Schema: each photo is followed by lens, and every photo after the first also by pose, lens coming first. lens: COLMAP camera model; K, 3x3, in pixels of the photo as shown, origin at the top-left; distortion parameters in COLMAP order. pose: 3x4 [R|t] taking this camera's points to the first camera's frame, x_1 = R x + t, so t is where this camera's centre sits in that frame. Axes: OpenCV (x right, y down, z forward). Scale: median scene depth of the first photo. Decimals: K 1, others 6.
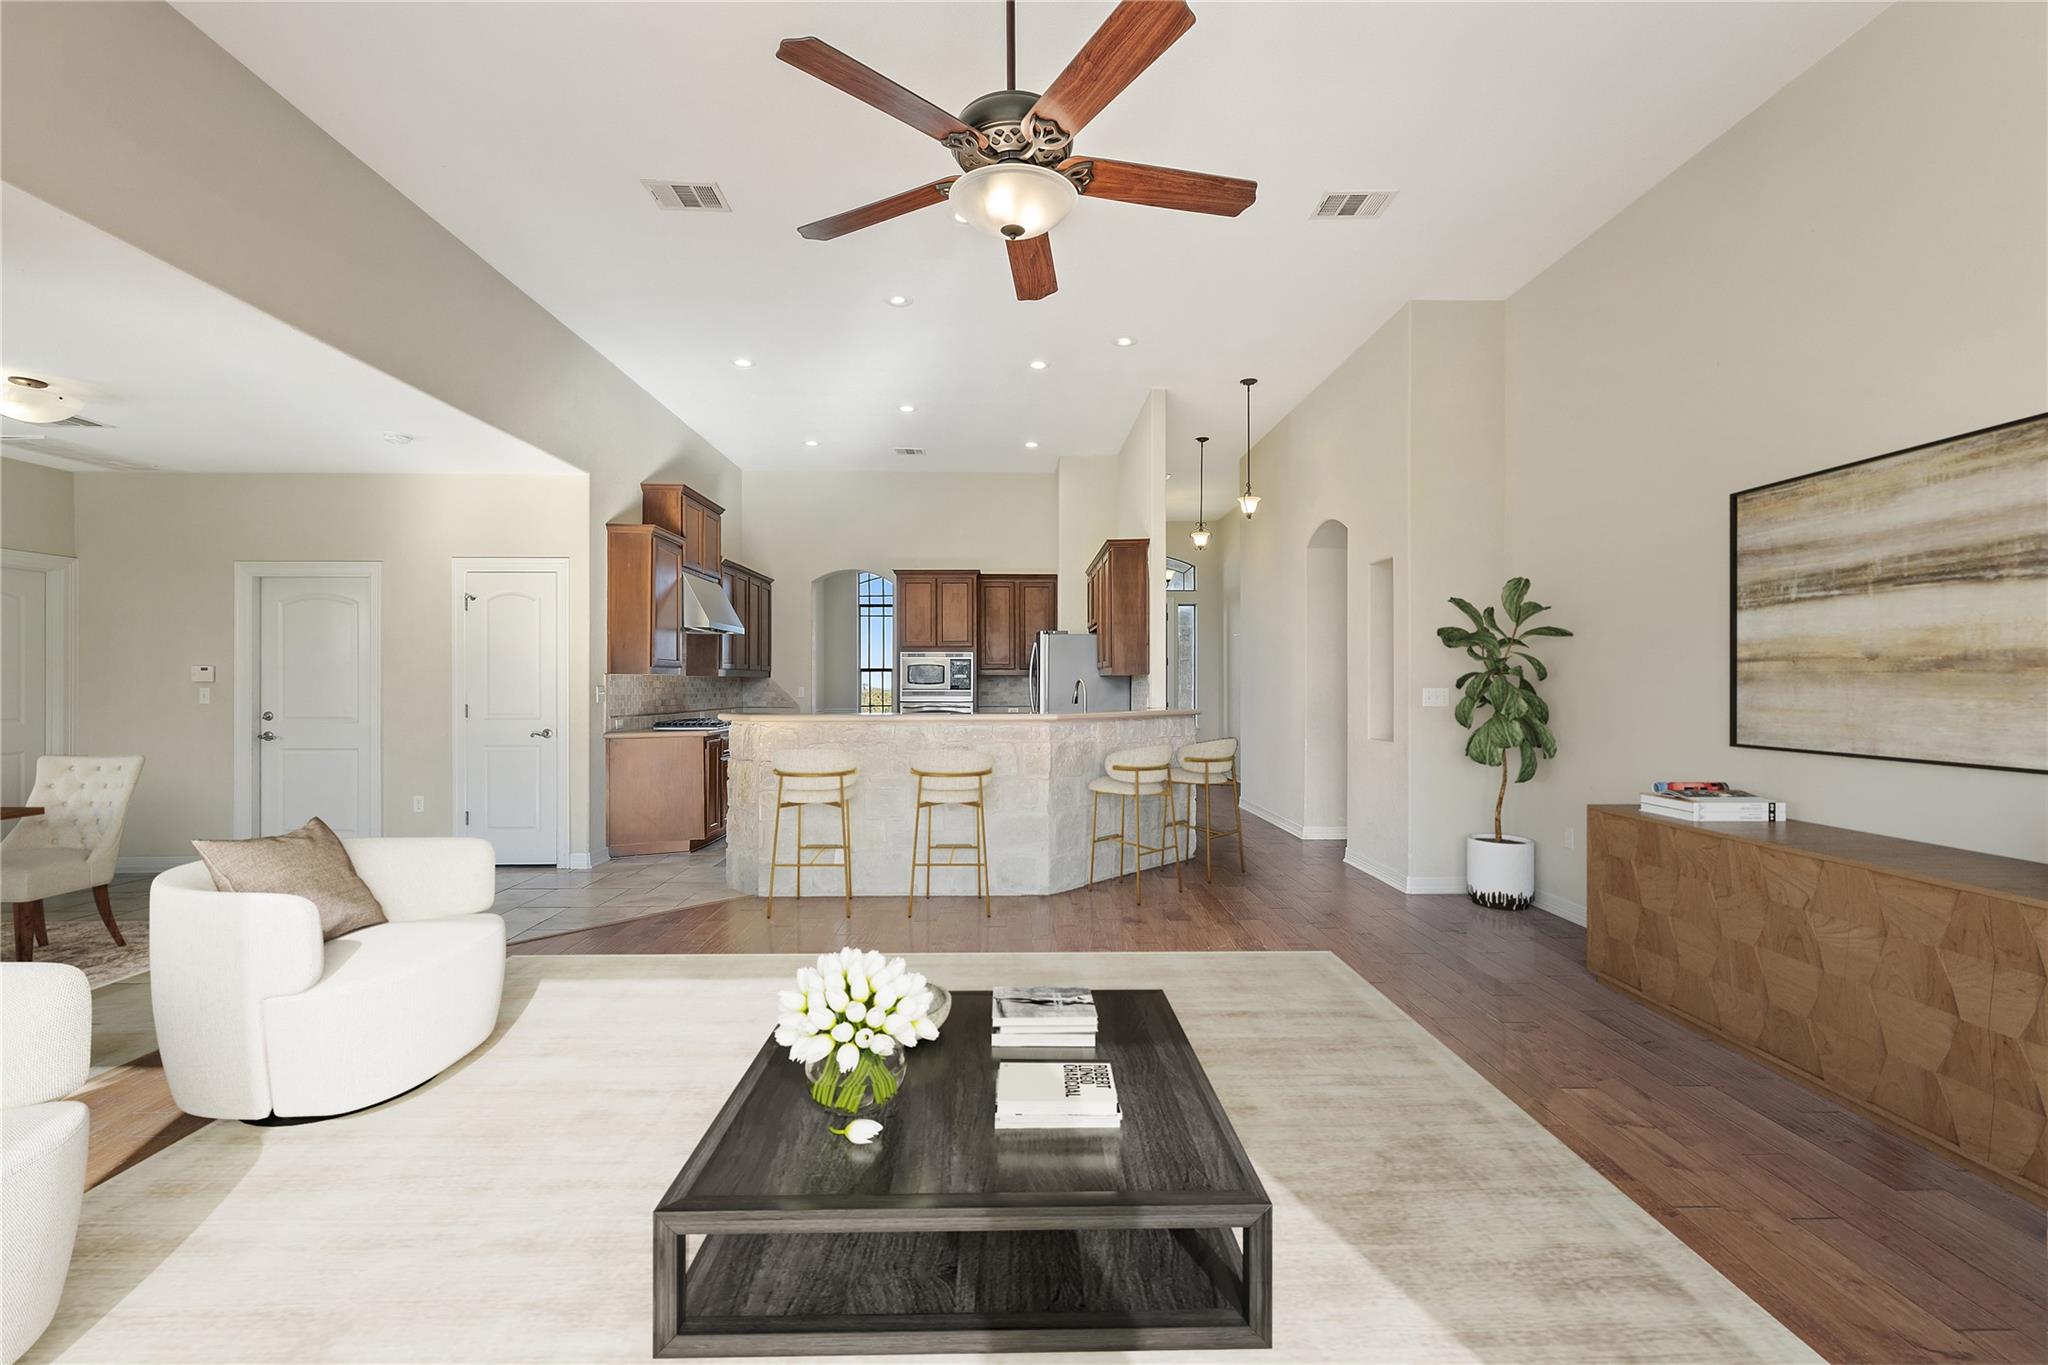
lens RADIAL K [[856.5, 0, 1024.0], [0, 856.5, 682.5], [0, 0, 1]] dist [-0.009692, 0.006479]
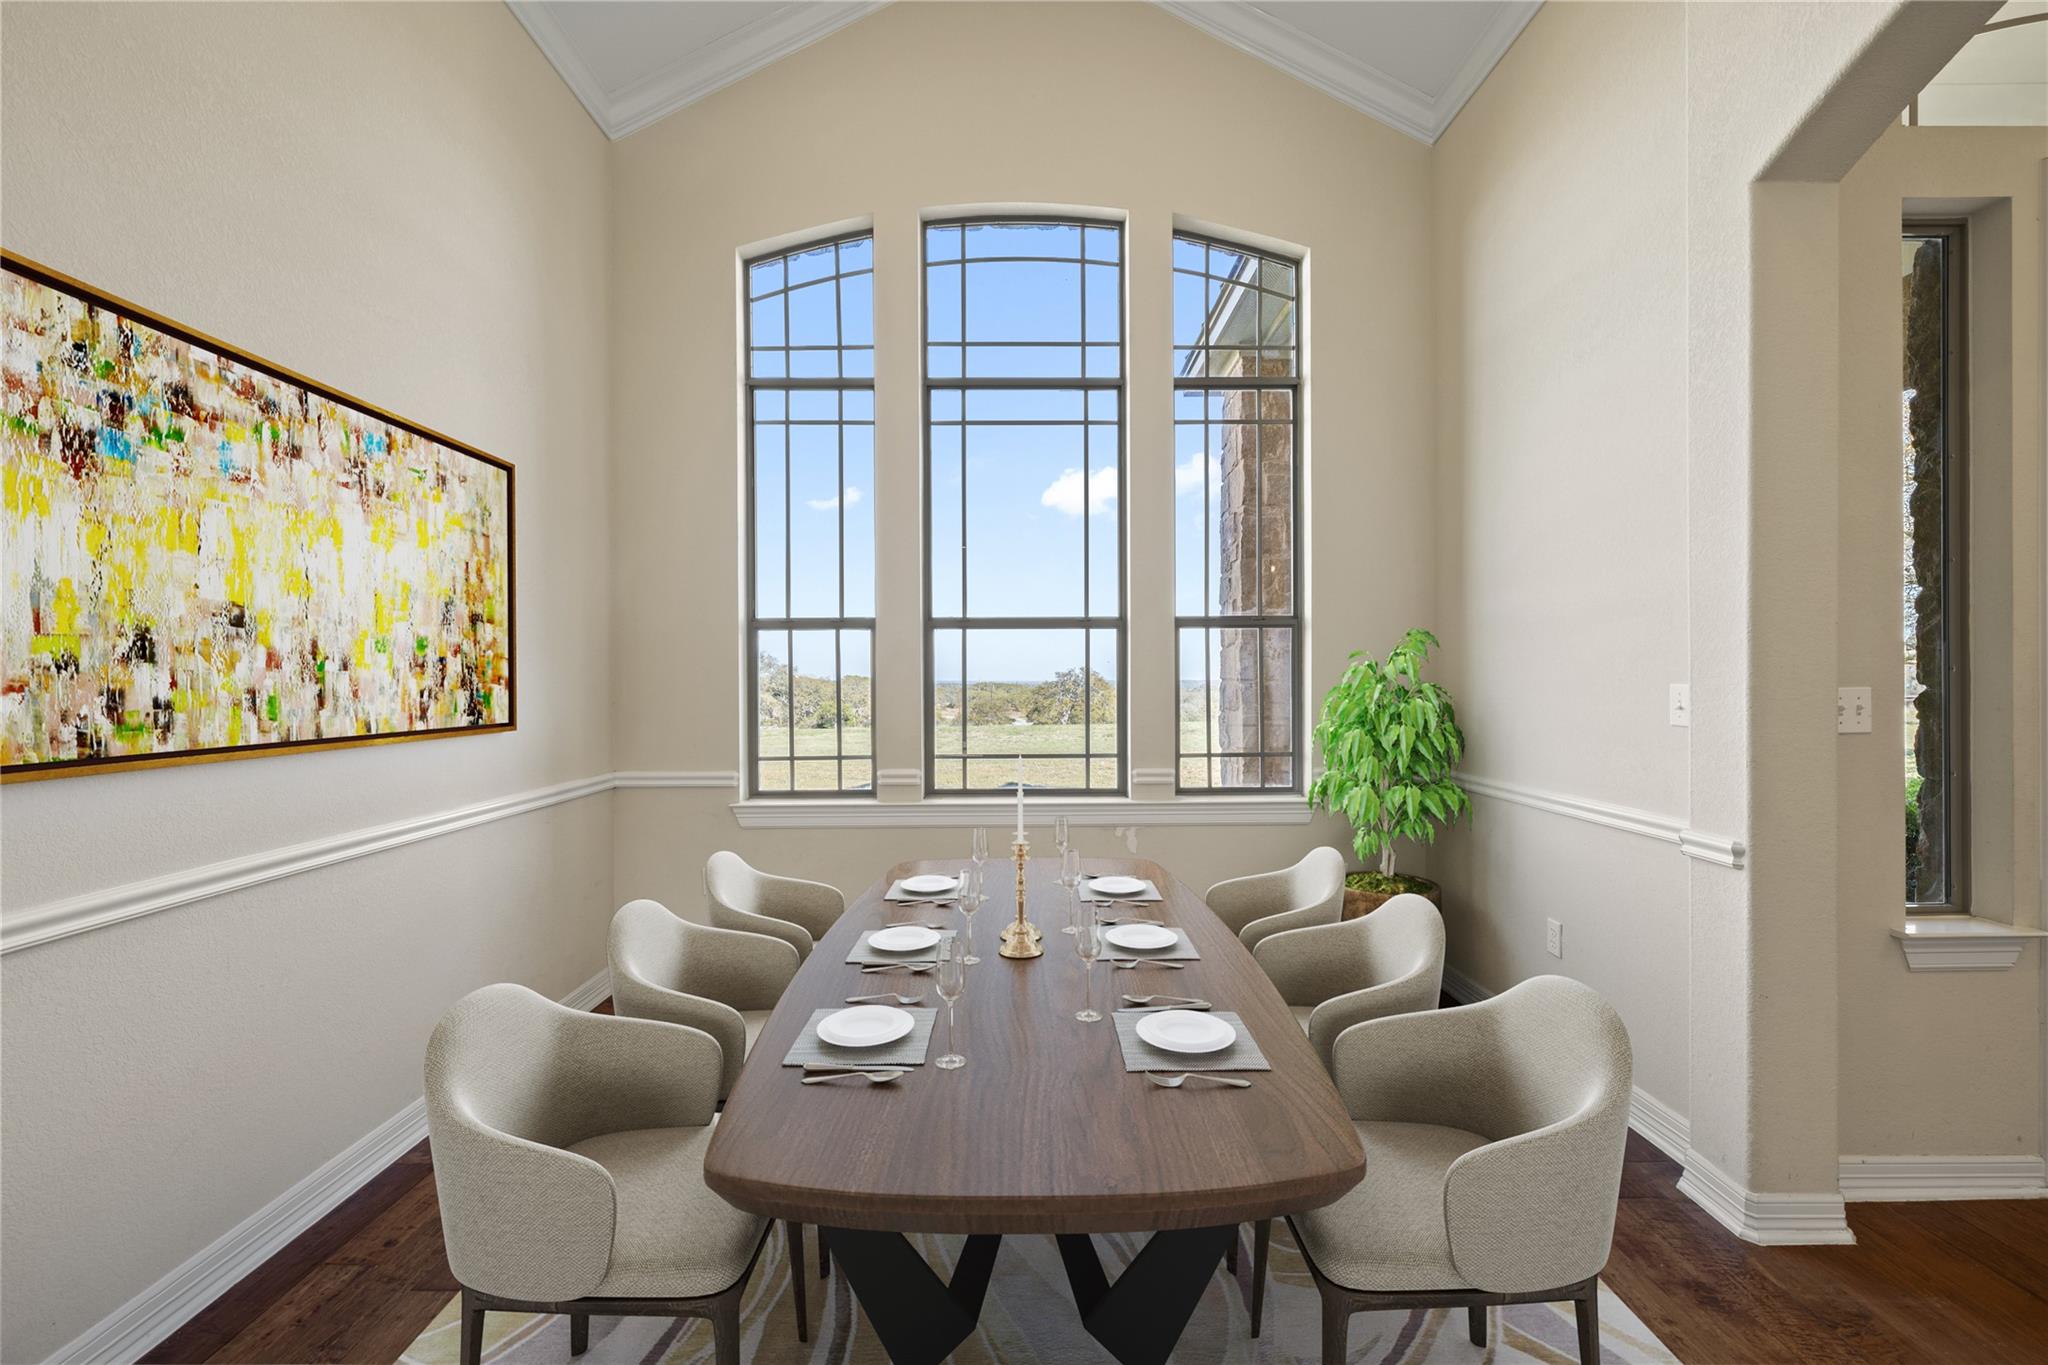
lens RADIAL K [[856.5, 0, 1024.0], [0, 856.5, 682.5], [0, 0, 1]] dist [-0.009692, 0.006479]
pose [[0.999583, -0.003301, -0.028681, -0.421138], [0.003430, 0.999984, 0.004450, 0.011841], [0.028666, -0.004547, 0.999579, 3.109481]]
